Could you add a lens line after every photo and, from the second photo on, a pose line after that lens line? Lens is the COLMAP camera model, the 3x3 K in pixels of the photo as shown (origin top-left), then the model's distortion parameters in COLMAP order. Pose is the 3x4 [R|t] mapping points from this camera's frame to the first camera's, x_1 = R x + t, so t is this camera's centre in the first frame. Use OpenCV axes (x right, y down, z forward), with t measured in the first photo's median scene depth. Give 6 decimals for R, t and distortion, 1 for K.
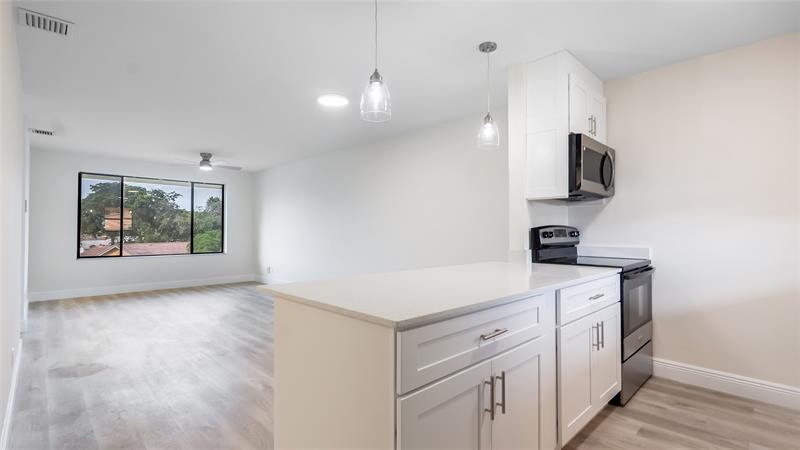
lens RADIAL K [[374.8, 0, 398.0], [0, 374.8, 225.0], [0, 0, 1]] dist [-0.001242, -0.000161]
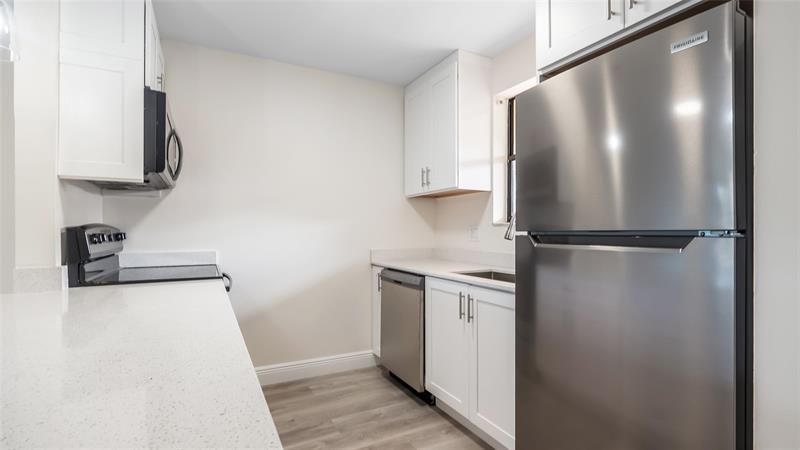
lens RADIAL K [[374.8, 0, 403.5], [0, 374.8, 229.8], [0, 0, 1]] dist [-0.001242, -0.000161]
pose [[0.267617, 0.001261, 0.963524, -0.059954], [-0.007236, 0.999974, 0.000701, 0.007034], [-0.963498, -0.007160, 0.267619, 0.349145]]
